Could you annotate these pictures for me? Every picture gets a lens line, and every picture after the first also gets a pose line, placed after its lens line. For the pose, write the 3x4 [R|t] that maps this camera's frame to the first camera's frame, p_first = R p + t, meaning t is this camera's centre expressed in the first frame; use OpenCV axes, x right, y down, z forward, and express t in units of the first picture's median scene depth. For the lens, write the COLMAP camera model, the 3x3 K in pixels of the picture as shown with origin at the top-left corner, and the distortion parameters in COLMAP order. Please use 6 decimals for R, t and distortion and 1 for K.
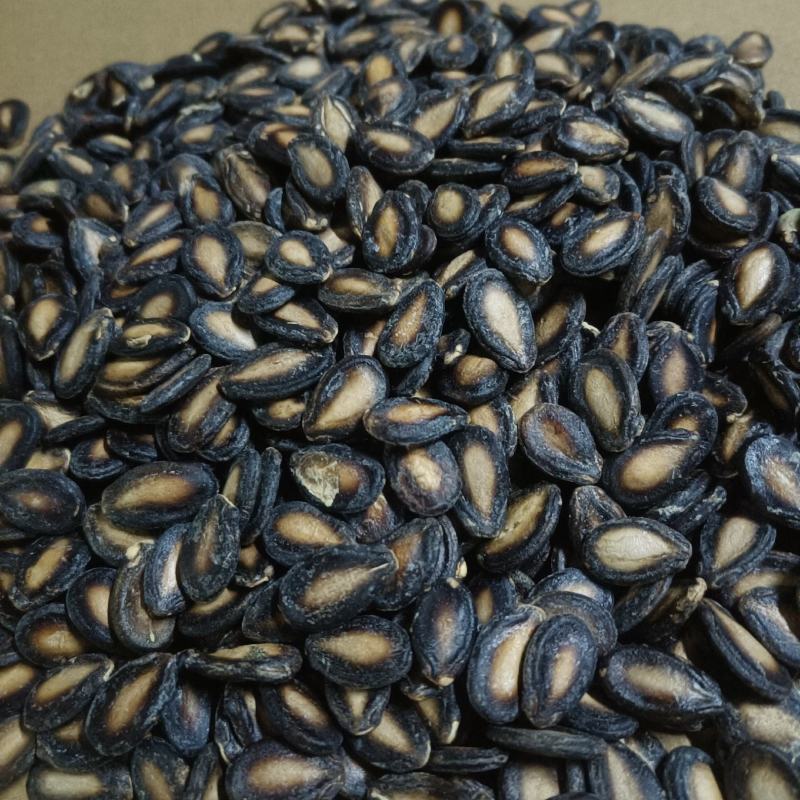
lens RADIAL K [[863.6, 0, 400.0], [0, 863.6, 400.0], [0, 0, 1]] dist [0.079126, -0.209903]
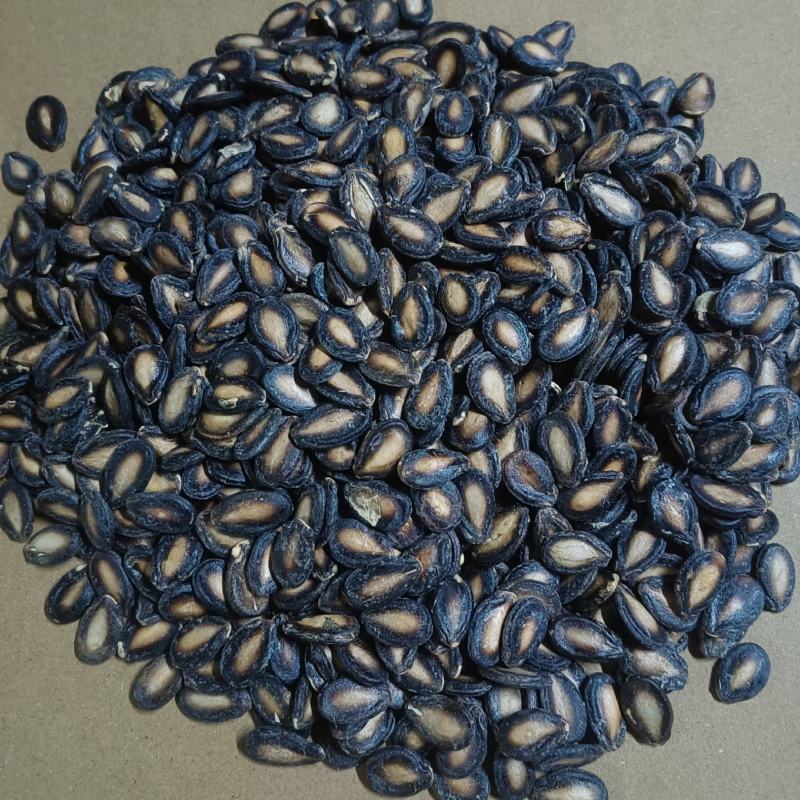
lens RADIAL K [[863.6, 0, 400.0], [0, 863.6, 400.0], [0, 0, 1]] dist [0.079126, -0.209903]
pose [[0.996549, -0.009733, 0.082434, -0.151716], [-0.014560, 0.957209, 0.289031, -0.490845], [-0.081720, -0.289234, 0.953764, -0.333824]]
